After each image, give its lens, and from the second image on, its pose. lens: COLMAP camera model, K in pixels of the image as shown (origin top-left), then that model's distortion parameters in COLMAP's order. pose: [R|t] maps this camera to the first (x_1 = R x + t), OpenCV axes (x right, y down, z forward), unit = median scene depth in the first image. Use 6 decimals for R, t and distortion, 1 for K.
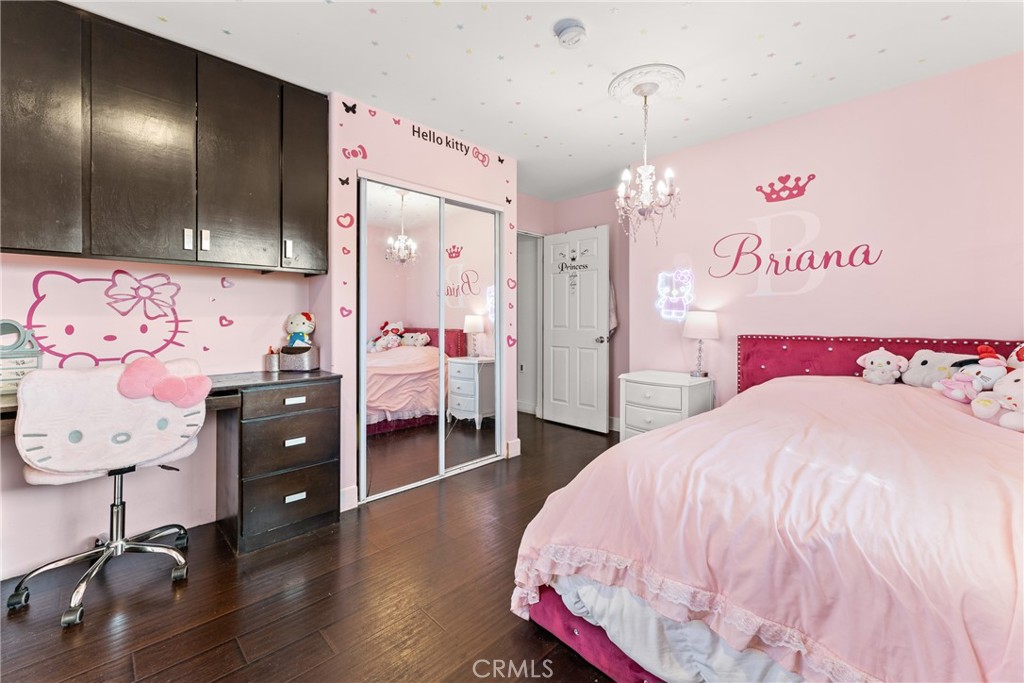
lens RADIAL K [[431.7, 0, 508.1], [0, 431.7, 321.2], [0, 0, 1]] dist [0.000676, 0.000130]
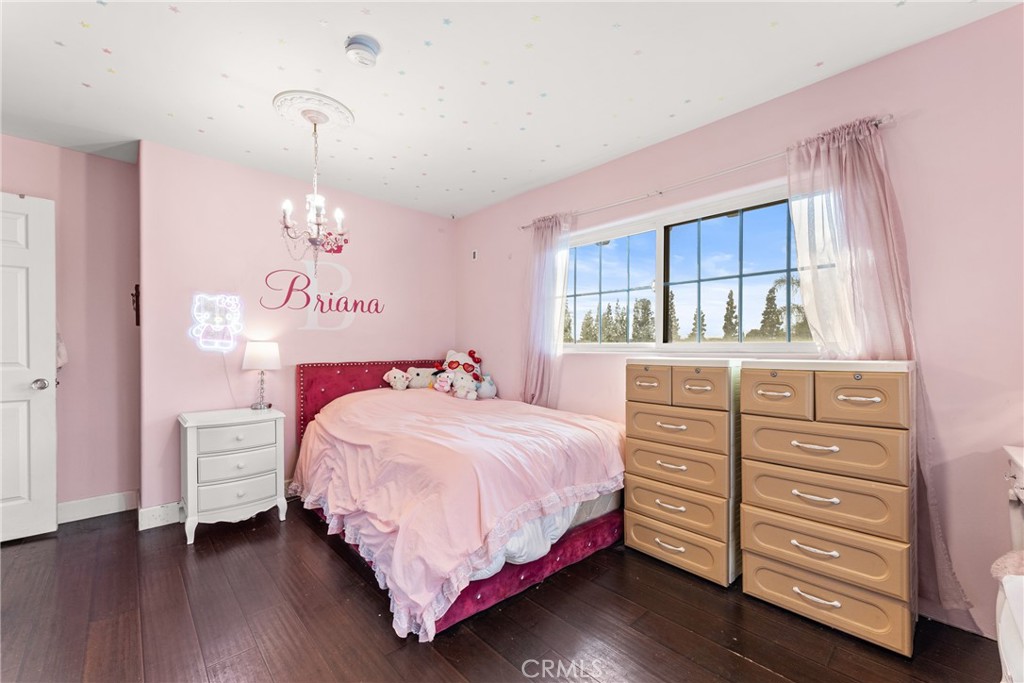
lens RADIAL K [[407.6, 0, 507.8], [0, 407.6, 344.9], [0, 0, 1]] dist [0.002849, 0.000528]
pose [[0.010444, 0.006139, 0.999927, -0.521095], [0.006590, 0.999959, -0.006208, -0.007406], [-0.999924, 0.006655, 0.010403, 0.482949]]
